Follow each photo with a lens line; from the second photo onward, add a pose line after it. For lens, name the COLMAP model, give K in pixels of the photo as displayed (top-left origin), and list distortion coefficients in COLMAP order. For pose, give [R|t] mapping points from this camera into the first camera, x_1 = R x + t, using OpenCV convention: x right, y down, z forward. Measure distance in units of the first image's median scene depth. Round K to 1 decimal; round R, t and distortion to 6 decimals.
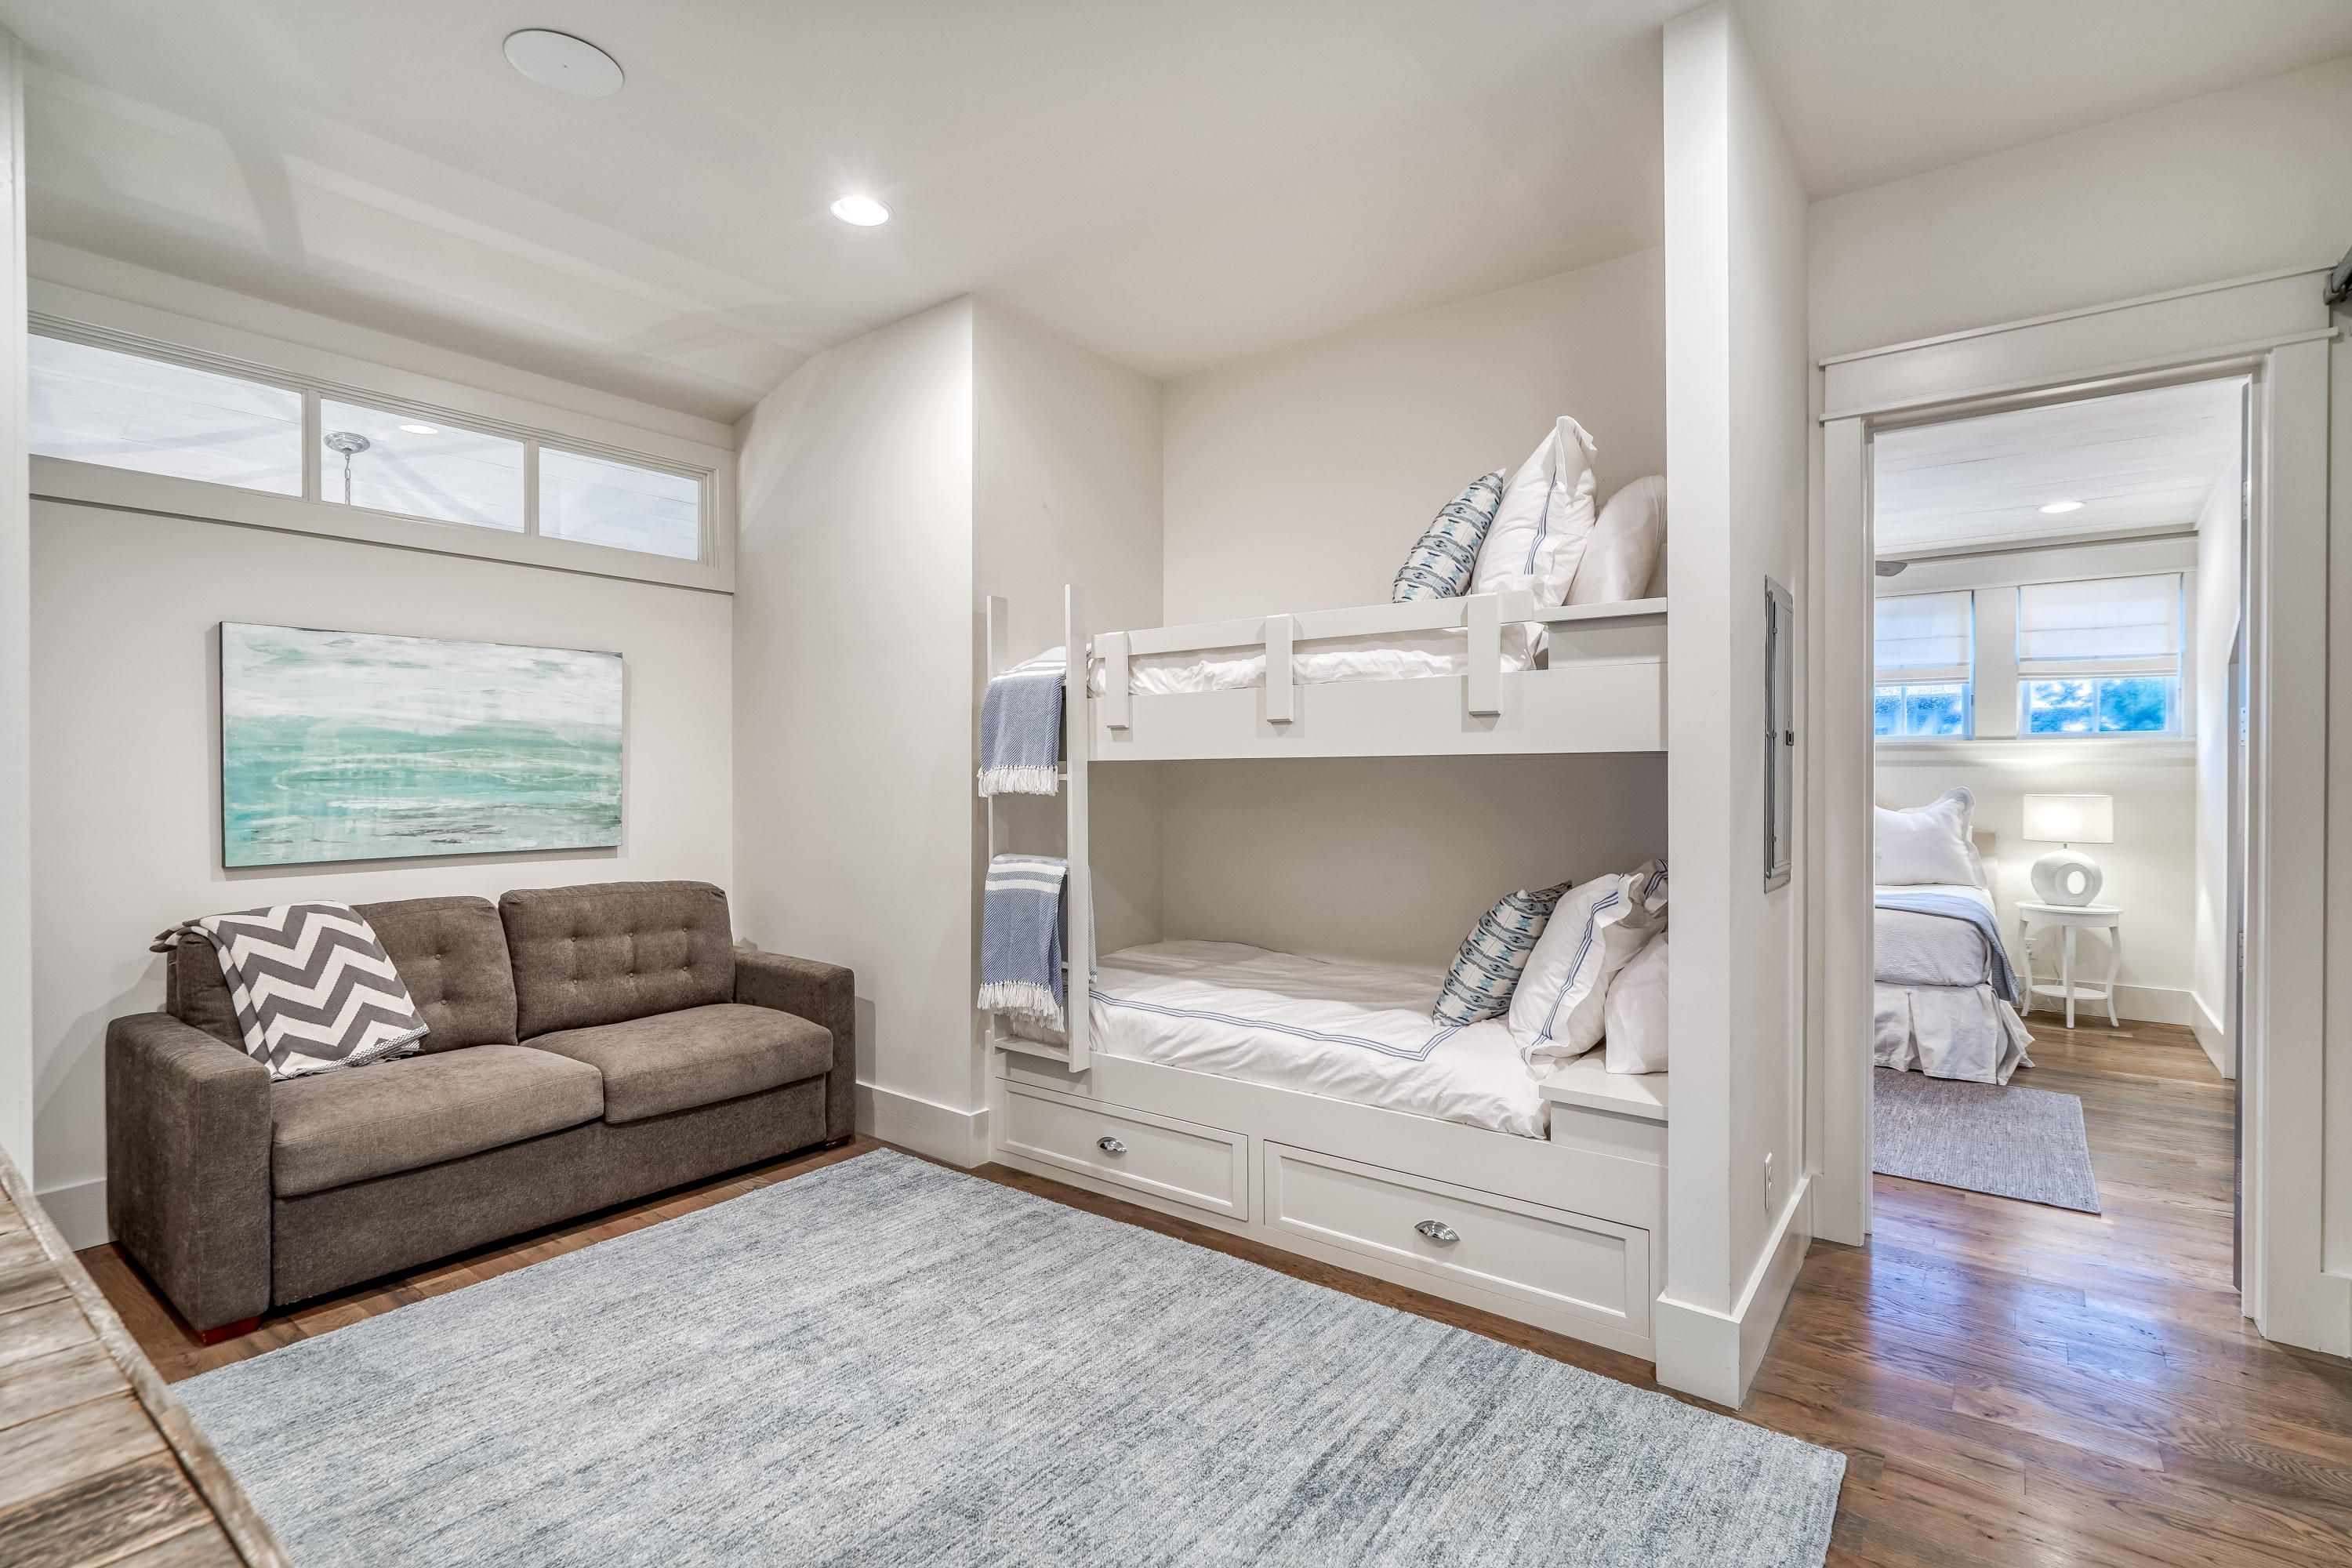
lens RADIAL K [[1098.3, 0, 1166.3], [0, 1098.3, 769.0], [0, 0, 1]] dist [-0.000357, 0.000186]
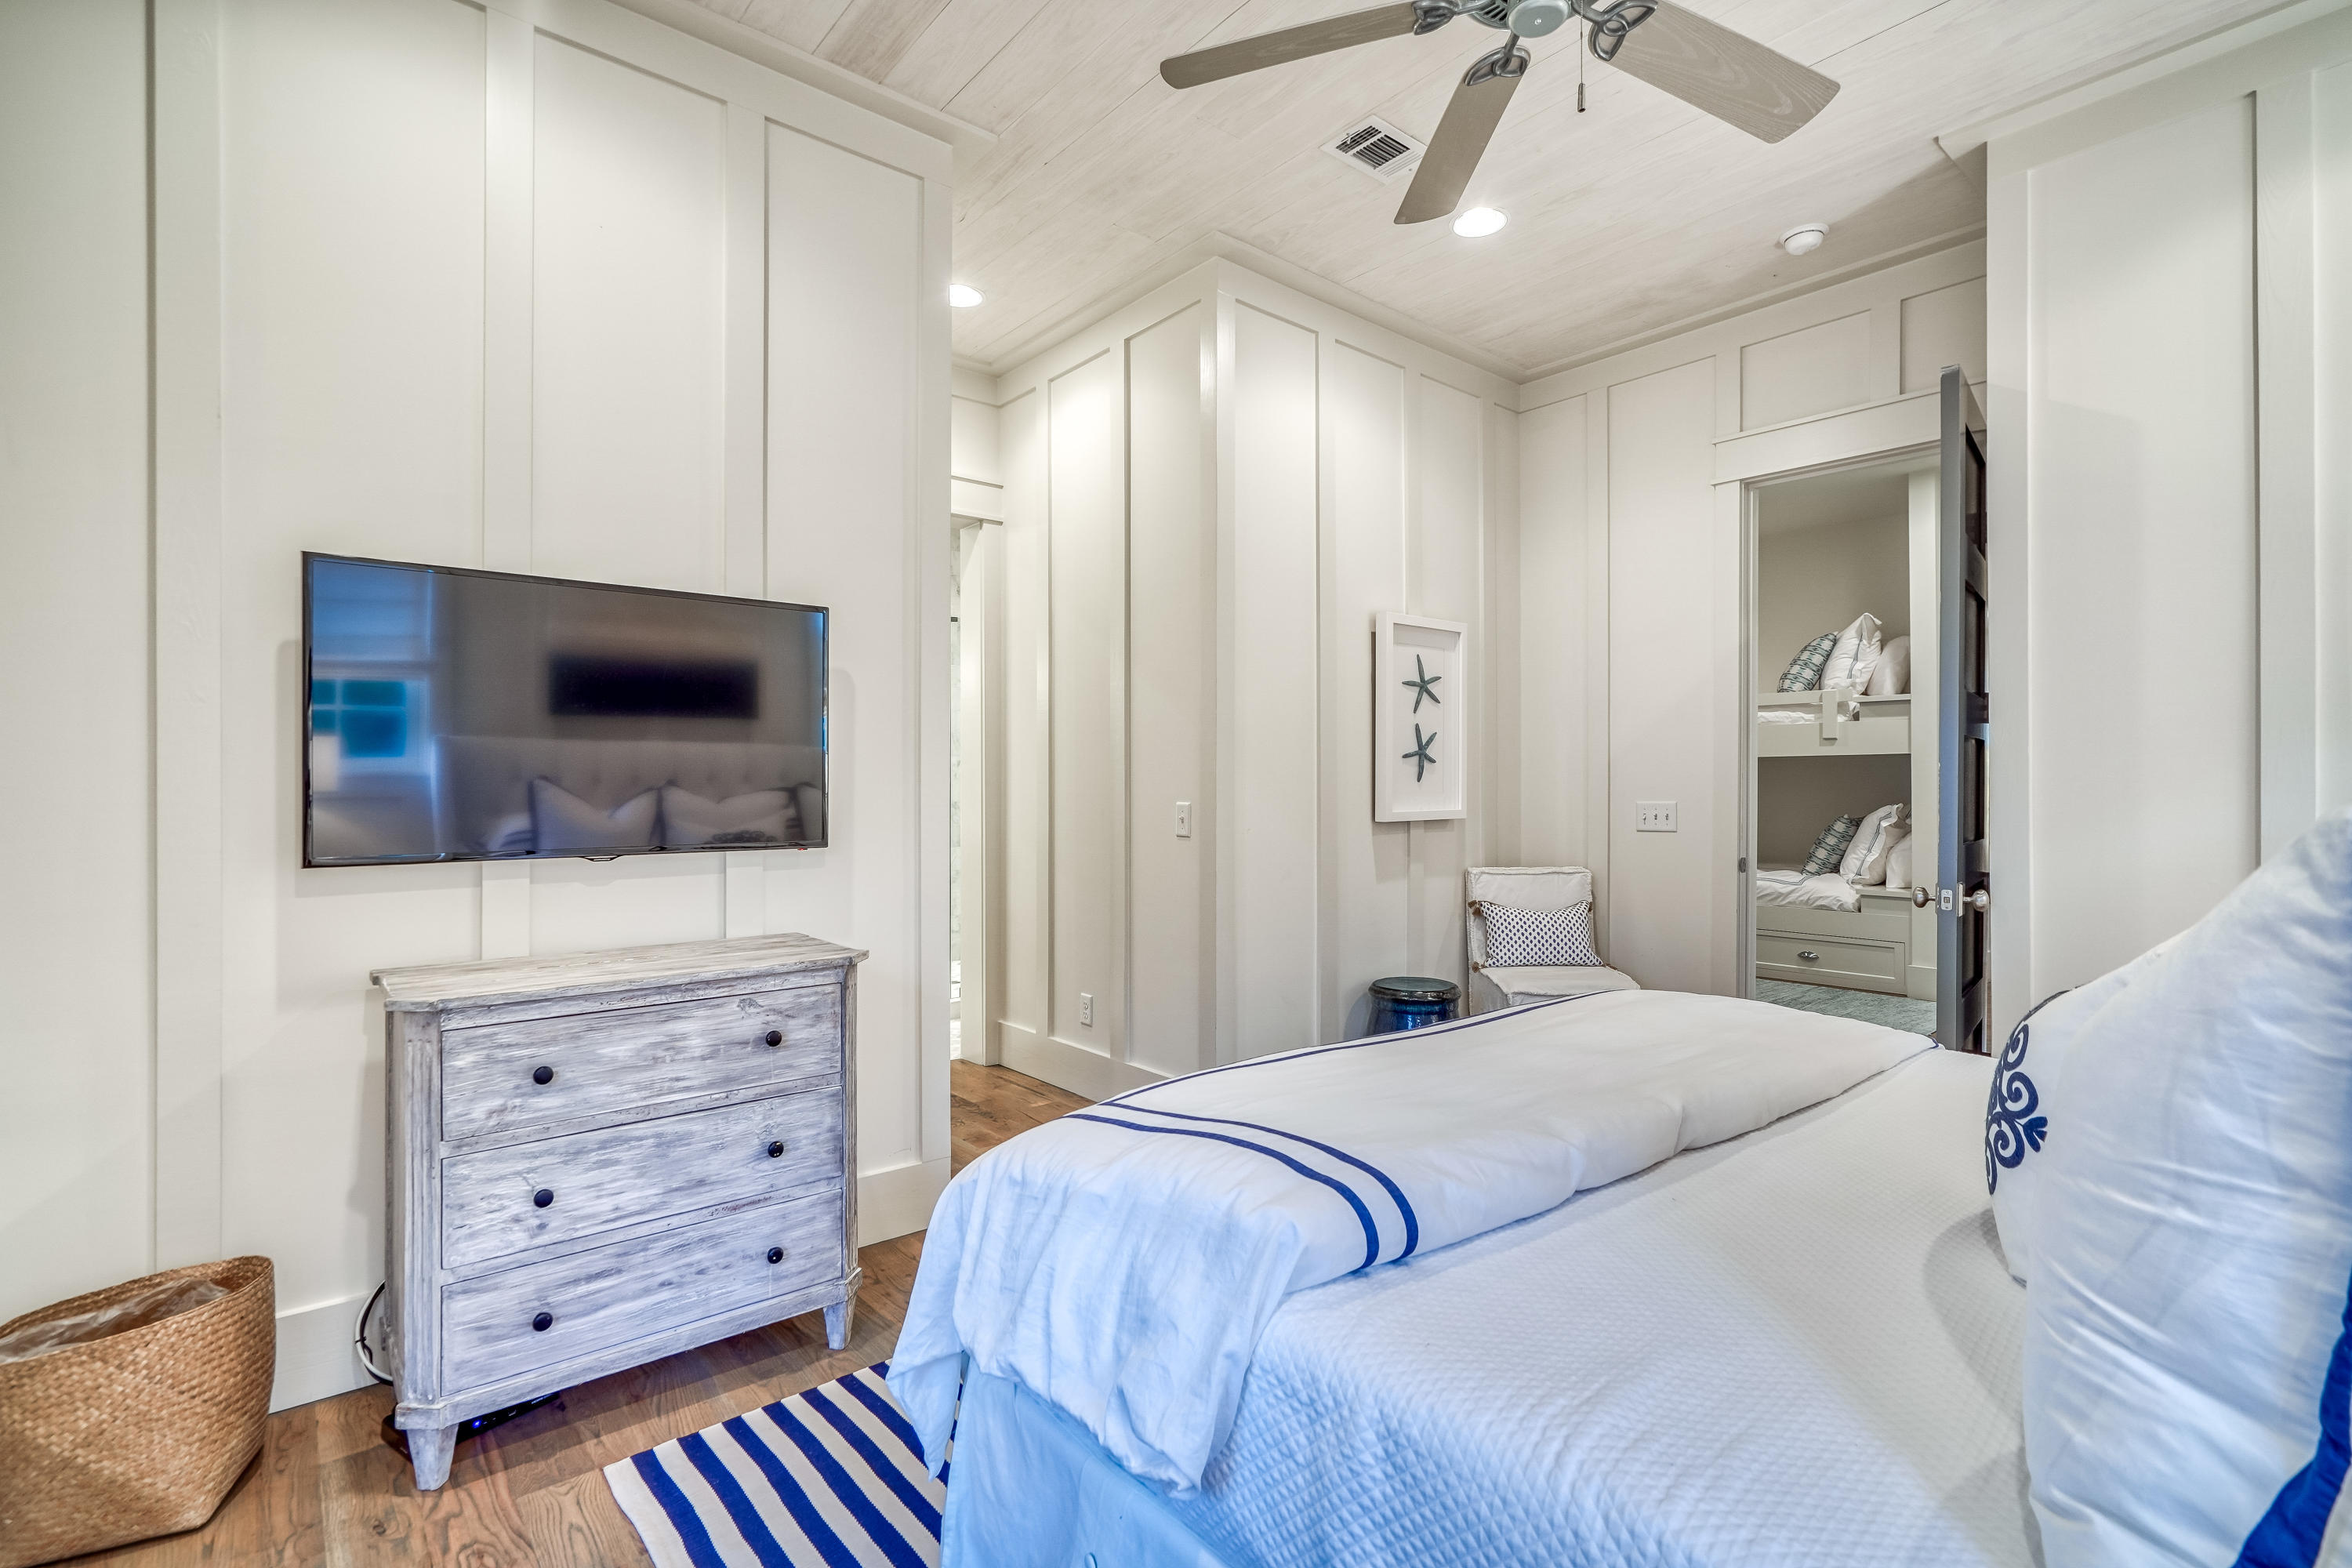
lens RADIAL K [[1109.0, 0, 1176.0], [0, 1109.0, 784.0], [0, 0, 1]] dist [-0.000992, -0.000039]
pose [[0.979741, -0.000905, -0.200269, -0.635802], [0.000838, 1.000000, -0.000422, 0.048943], [0.200269, 0.000246, 0.979741, -1.688423]]
